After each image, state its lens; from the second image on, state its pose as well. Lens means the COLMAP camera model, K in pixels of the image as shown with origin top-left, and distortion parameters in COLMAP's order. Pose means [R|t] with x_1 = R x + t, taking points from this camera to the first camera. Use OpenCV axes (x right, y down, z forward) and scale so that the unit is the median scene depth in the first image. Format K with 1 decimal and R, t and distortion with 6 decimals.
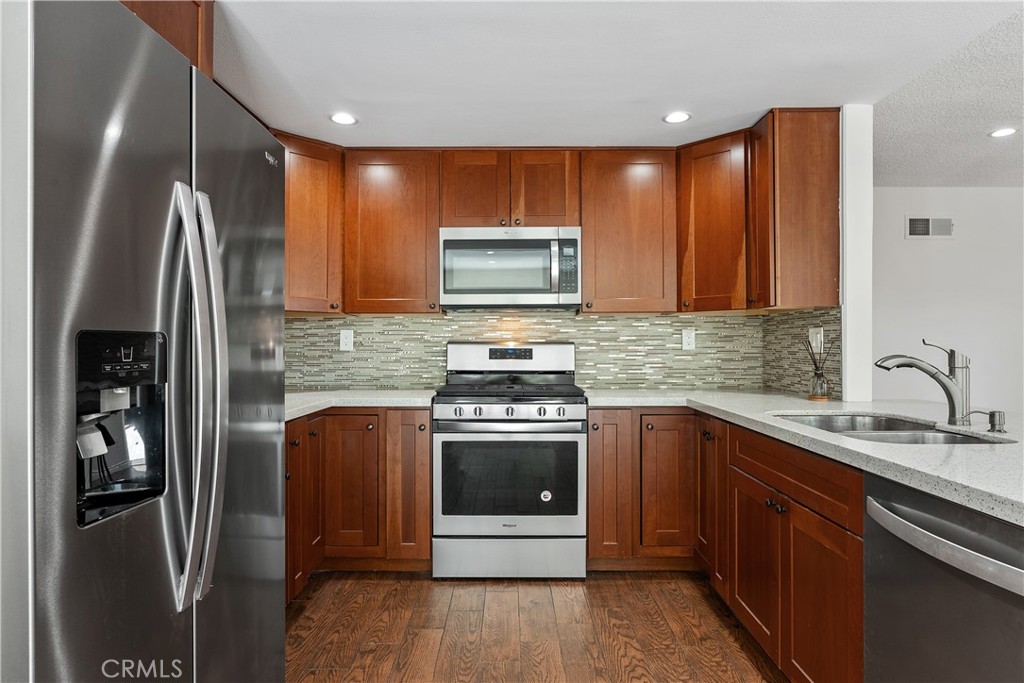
lens RADIAL K [[569.6, 0, 512.0], [0, 569.6, 341.5], [0, 0, 1]] dist [-0.020720, 0.000561]
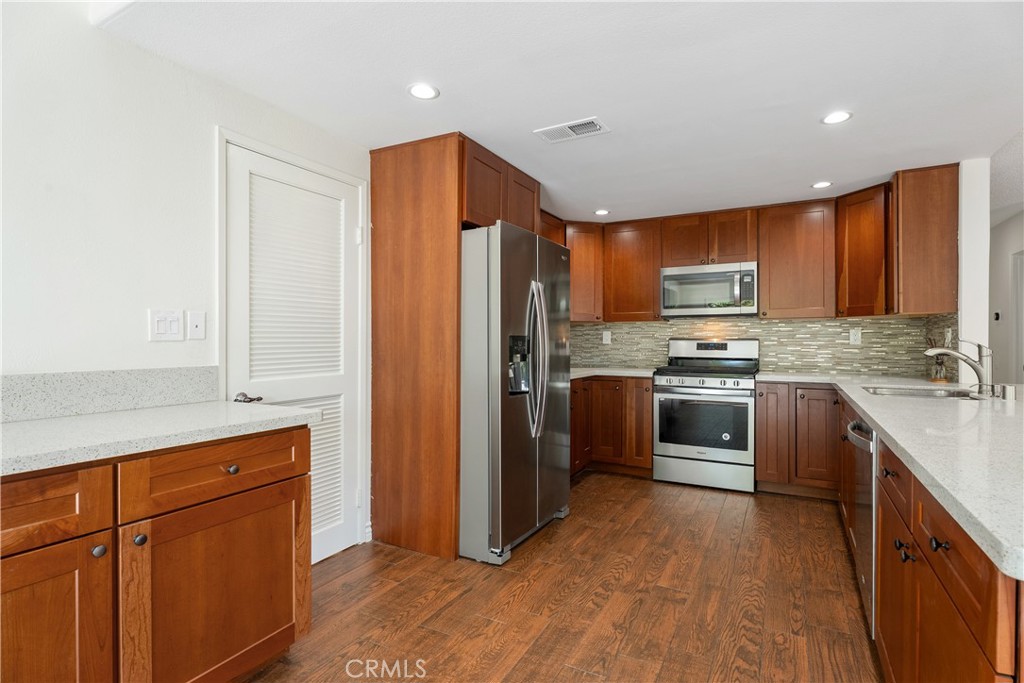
lens RADIAL K [[507.4, 0, 512.0], [0, 507.4, 341.5], [0, 0, 1]] dist [0.000147, 0.000071]
pose [[0.877370, 0.002981, -0.479806, 0.203914], [0.000765, 0.999971, 0.007612, -0.002665], [0.479815, -0.007046, 0.877342, -0.492935]]
